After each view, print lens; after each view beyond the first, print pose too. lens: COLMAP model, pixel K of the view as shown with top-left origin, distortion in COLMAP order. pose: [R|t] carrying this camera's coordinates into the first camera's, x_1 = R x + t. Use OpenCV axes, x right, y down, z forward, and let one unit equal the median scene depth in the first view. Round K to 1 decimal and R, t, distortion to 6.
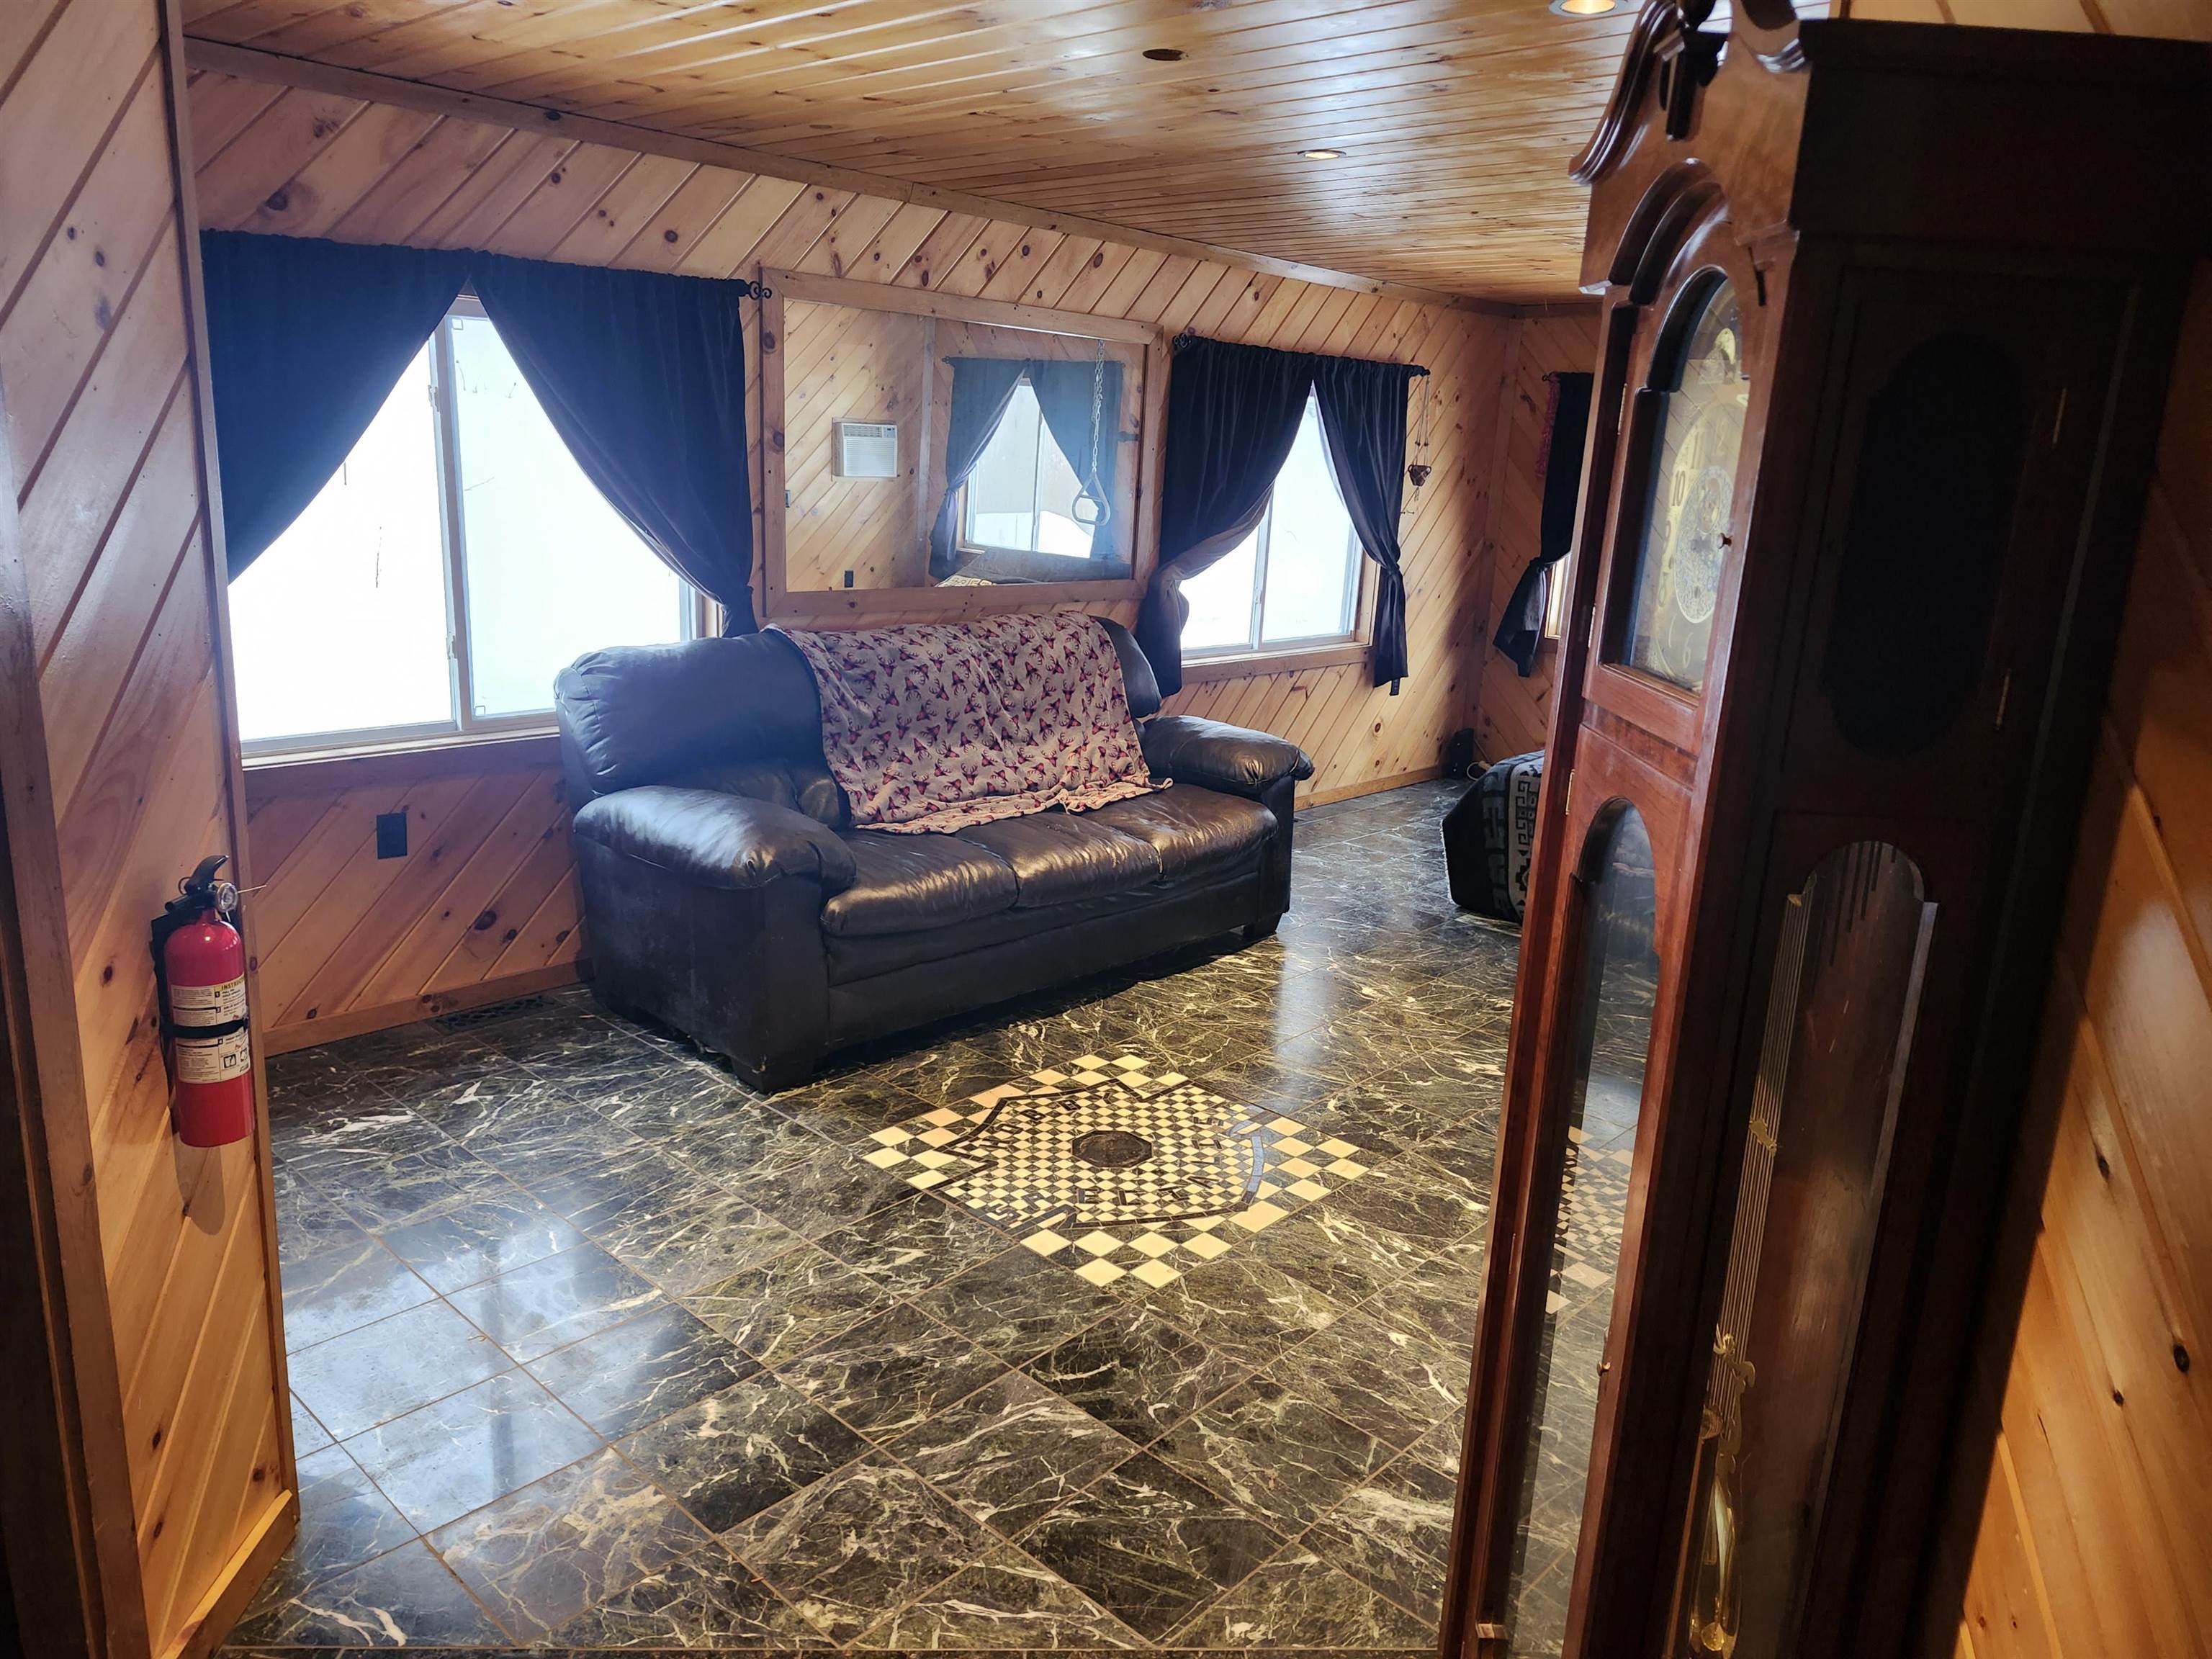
lens RADIAL K [[1526.7, 0, 1122.8], [0, 1526.7, 791.1], [0, 0, 1]] dist [0.083067, -0.076348]
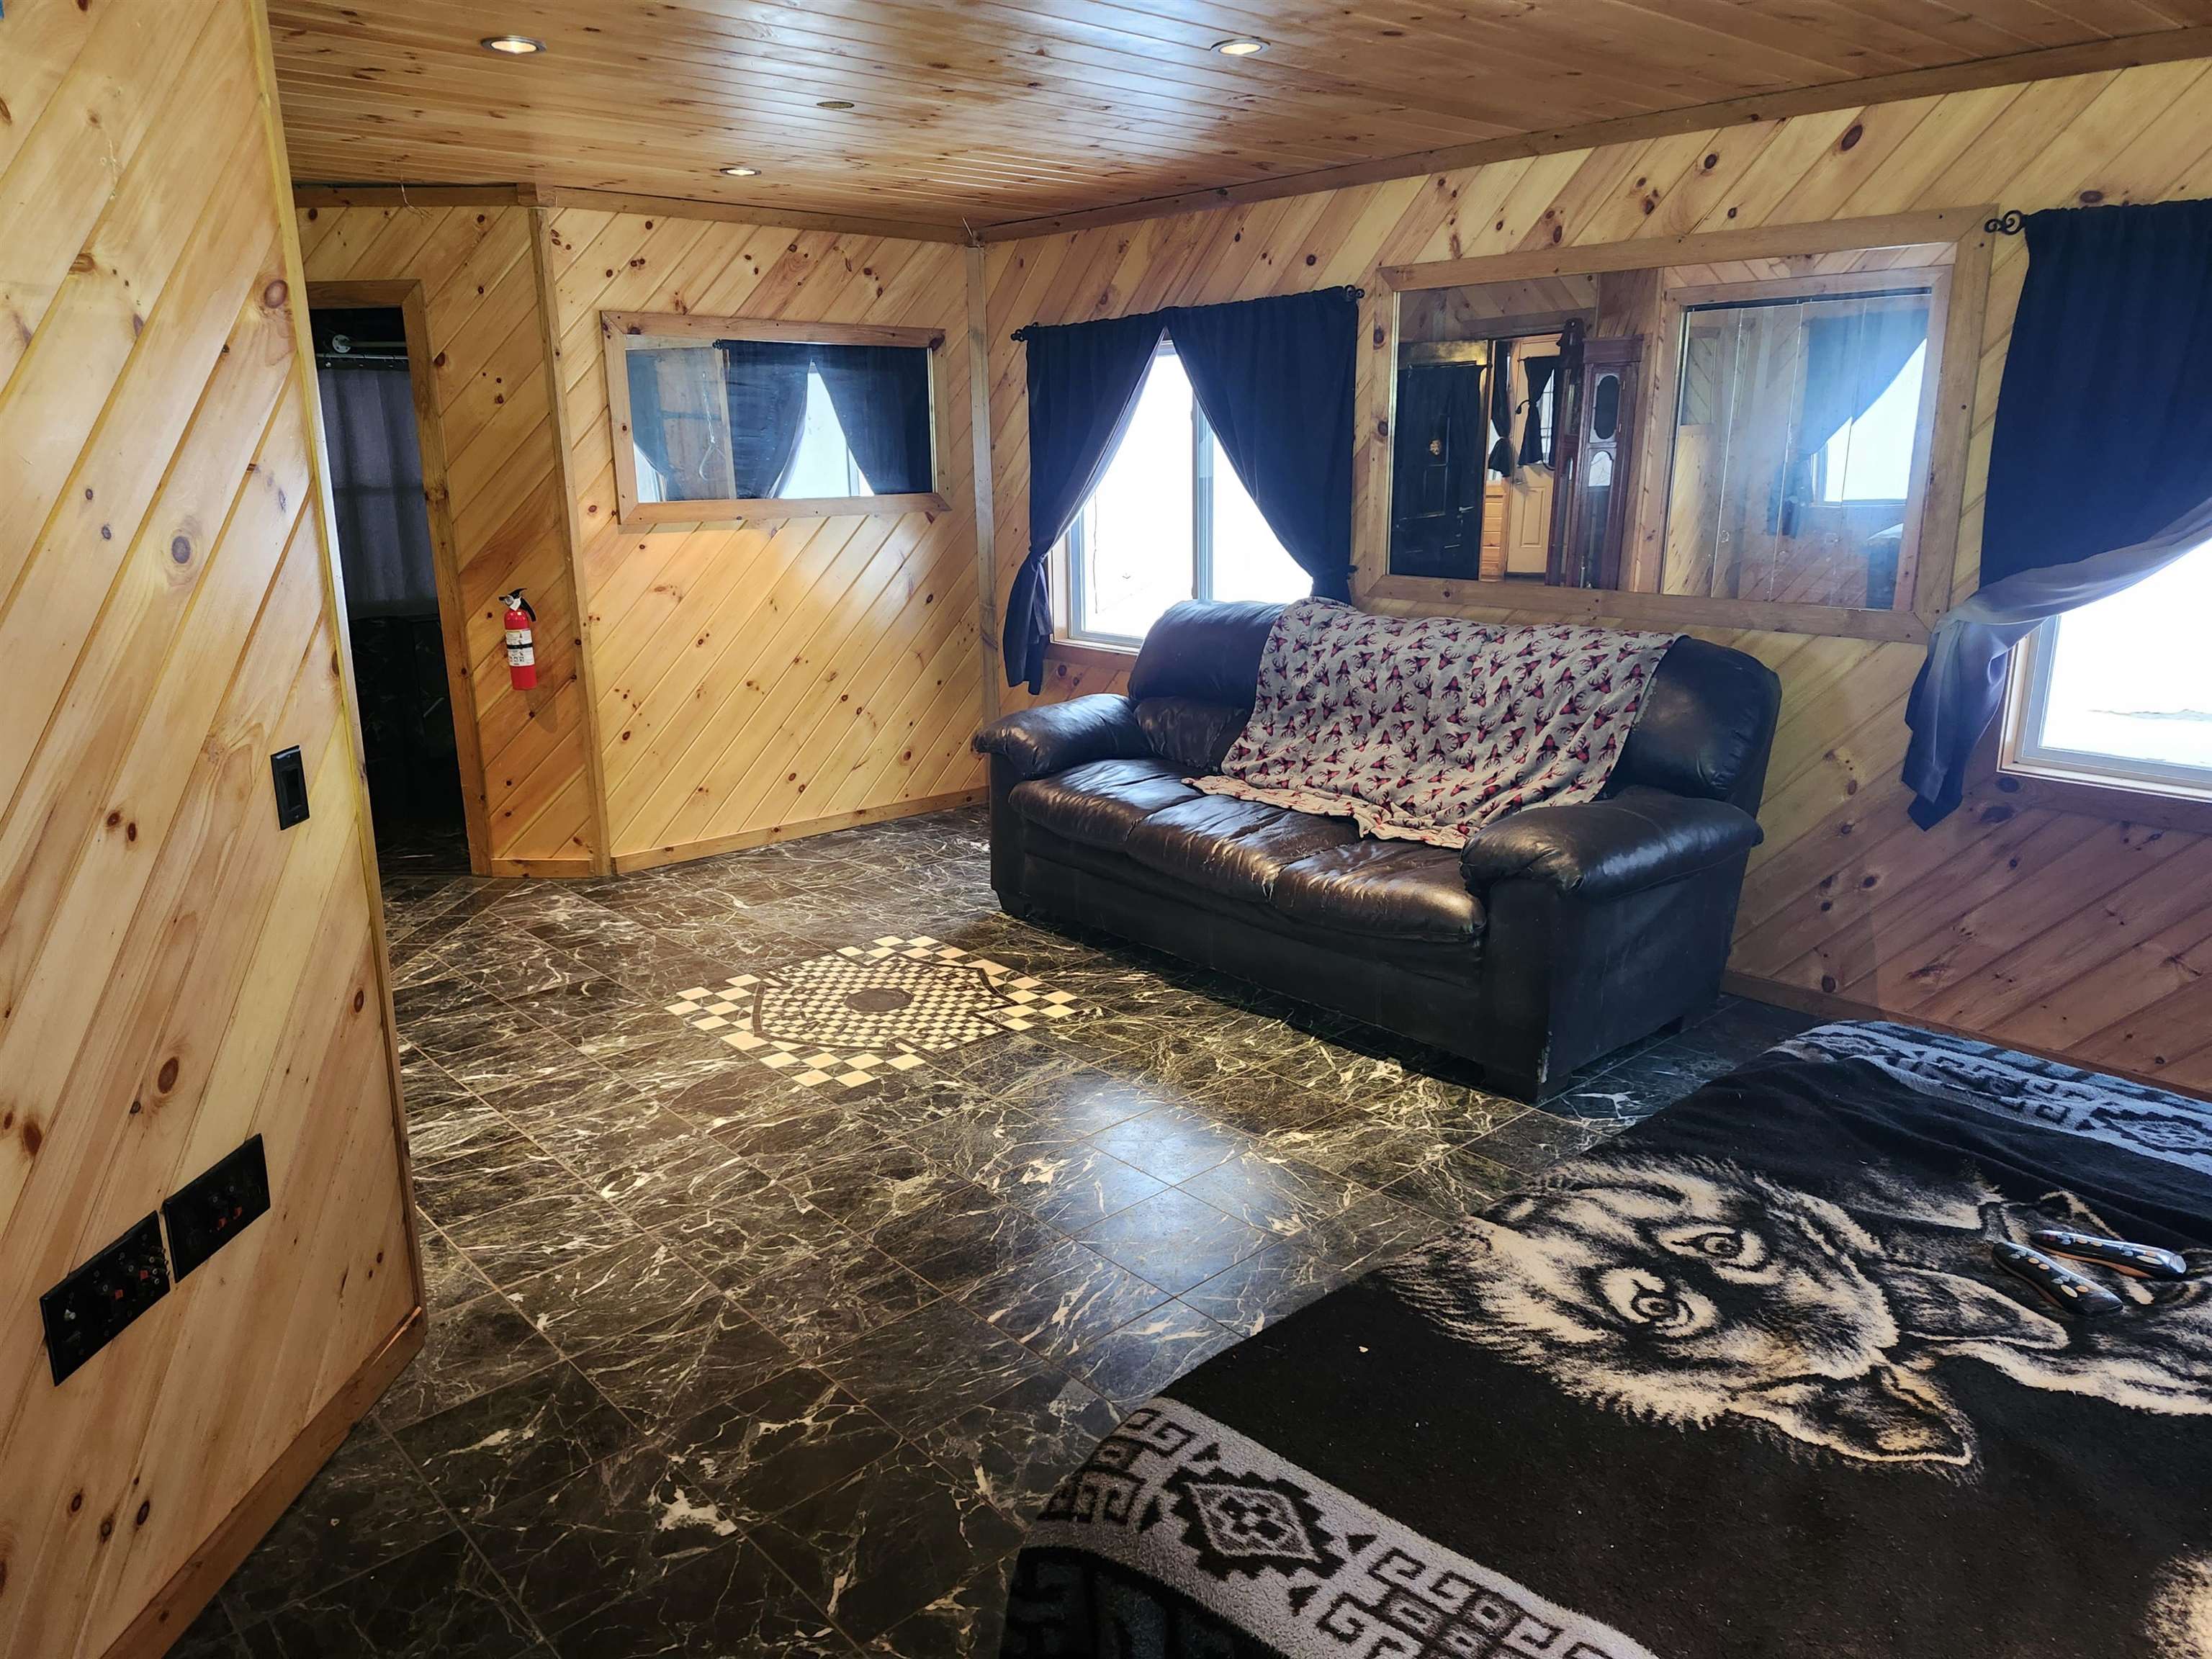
lens RADIAL K [[1526.7, 0, 1097.3], [0, 1526.7, 815.1], [0, 0, 1]] dist [0.083067, -0.076348]
pose [[-0.084438, 0.203586, -0.975409, 1.092416], [-0.214462, 0.952250, 0.217317, -0.202507], [0.973076, 0.227538, -0.036744, 1.126239]]
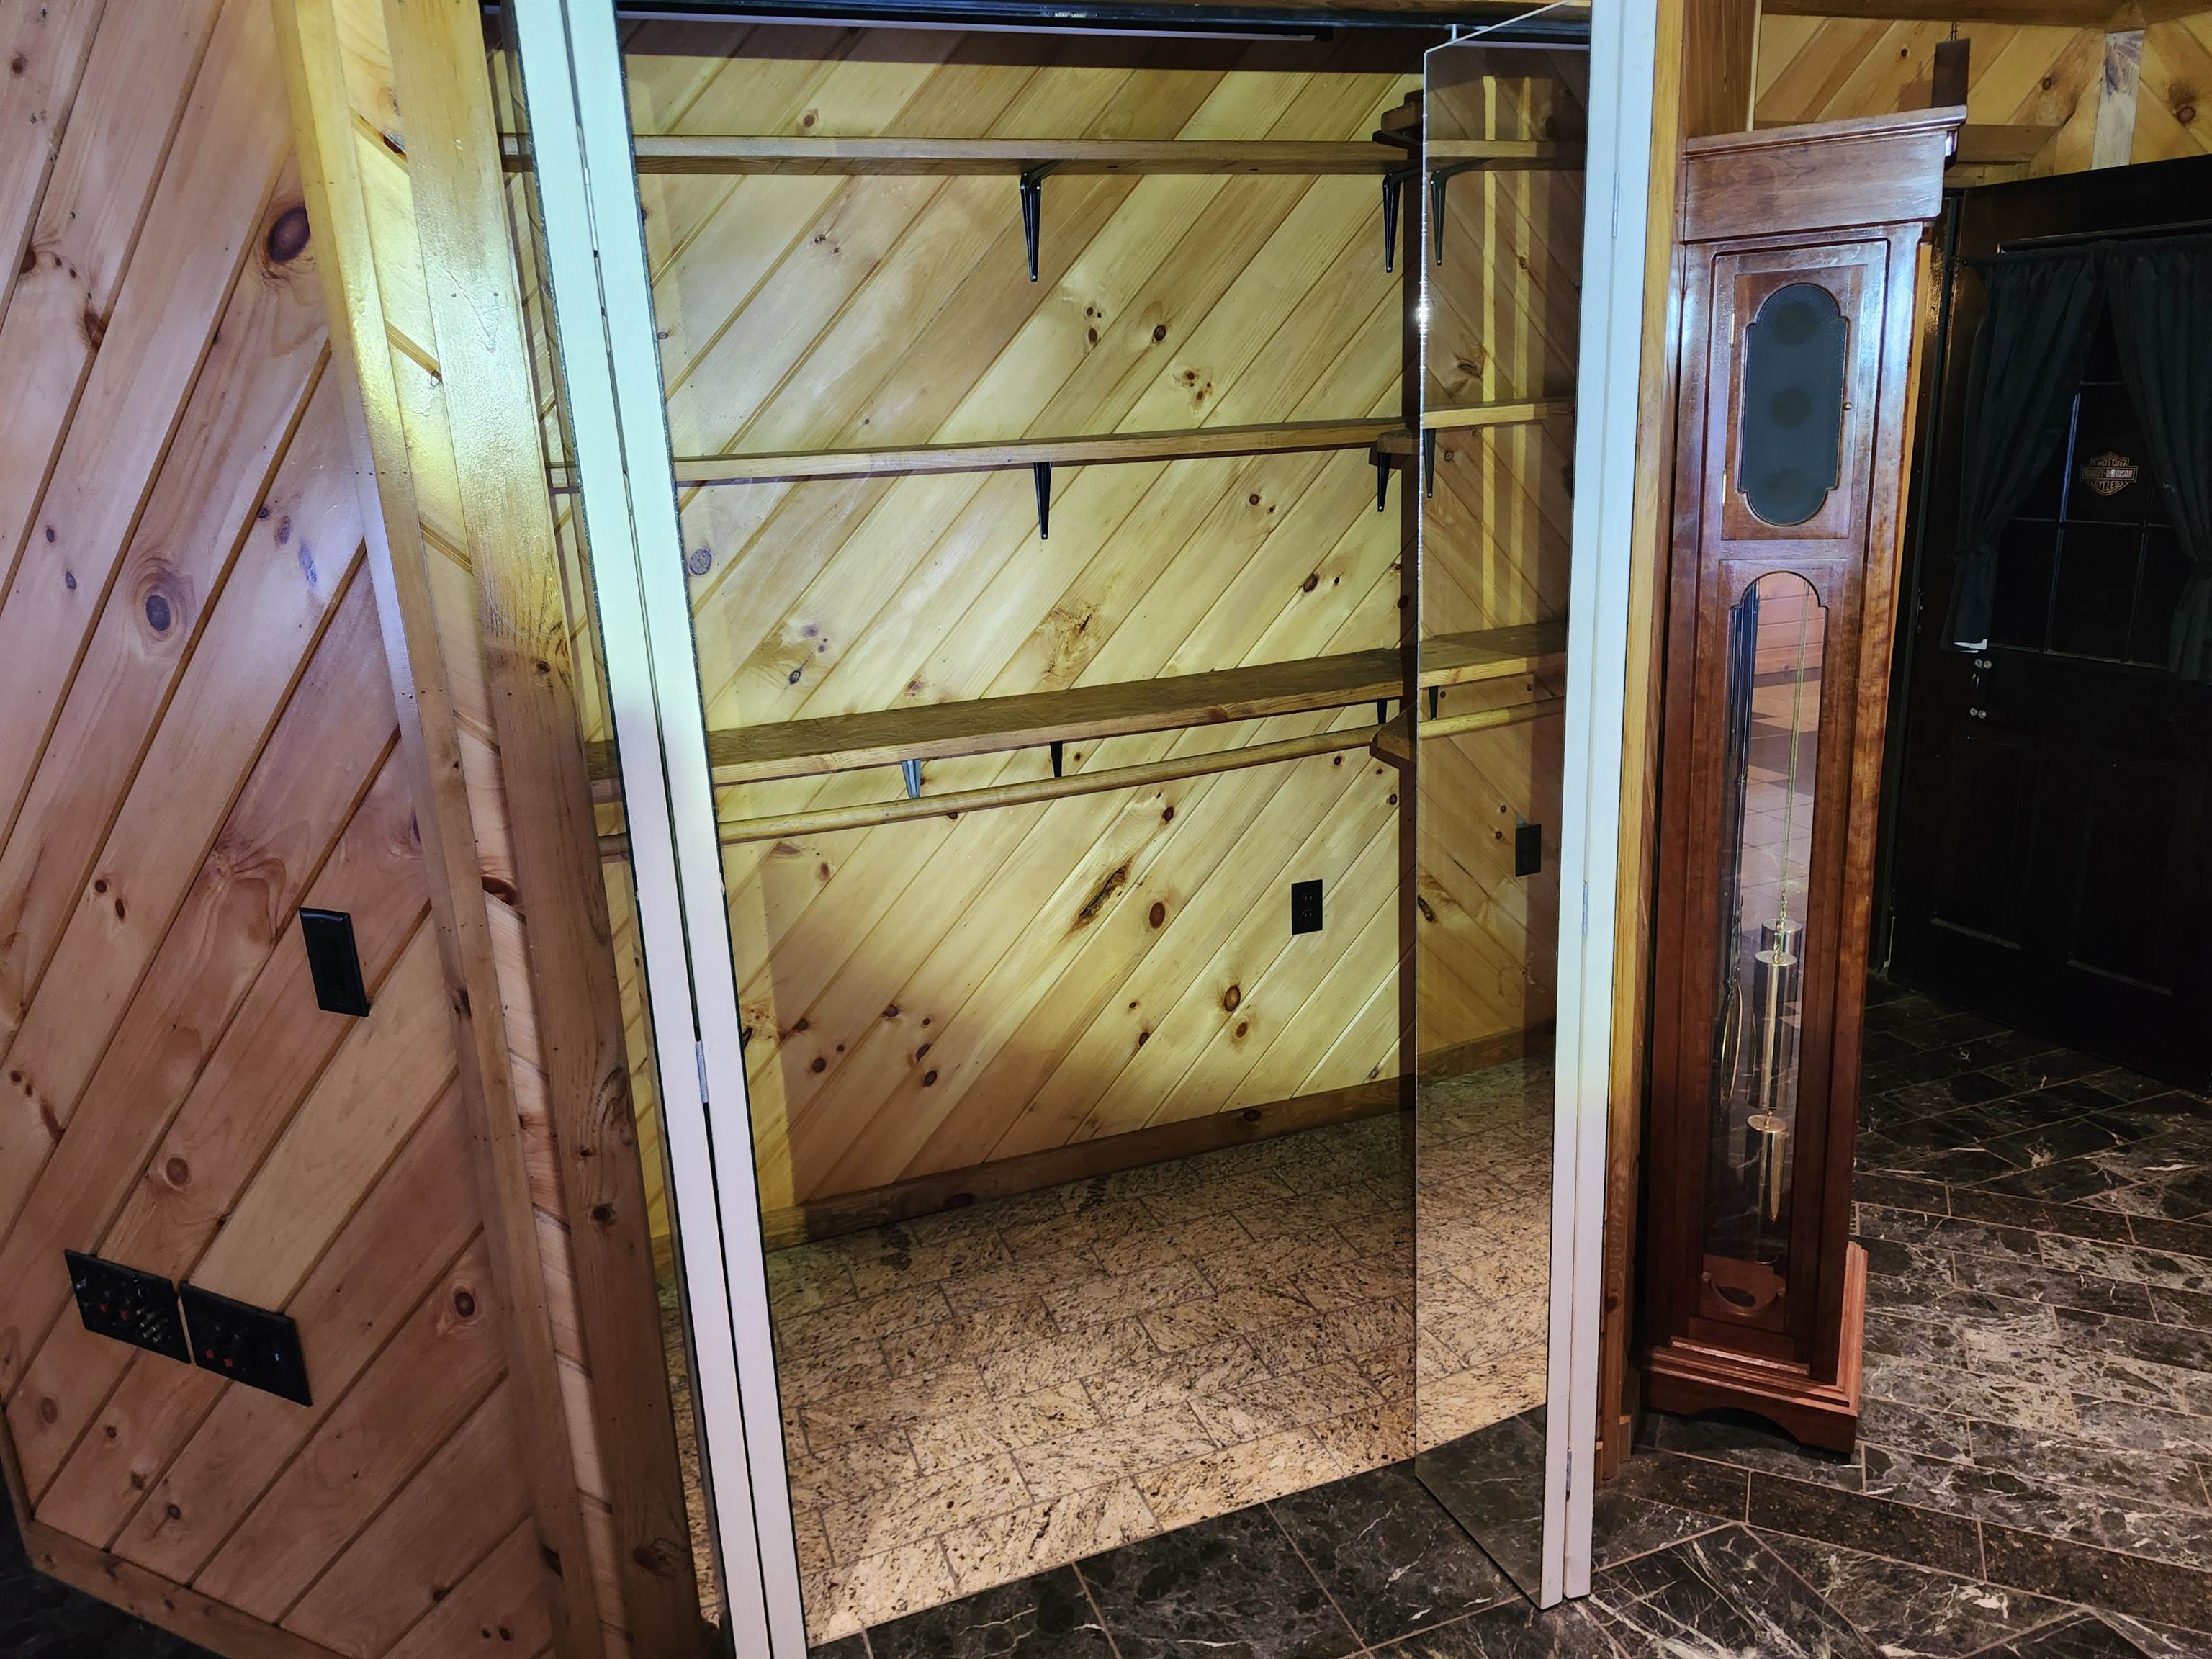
lens RADIAL K [[1526.7, 0, 1086.5], [0, 1526.7, 813.0], [0, 0, 1]] dist [0.083067, -0.076348]
pose [[-0.891065, -0.118985, 0.438002, 0.119029], [0.107913, 0.881815, 0.459084, -0.223232], [-0.440860, 0.456340, -0.772914, 1.009787]]
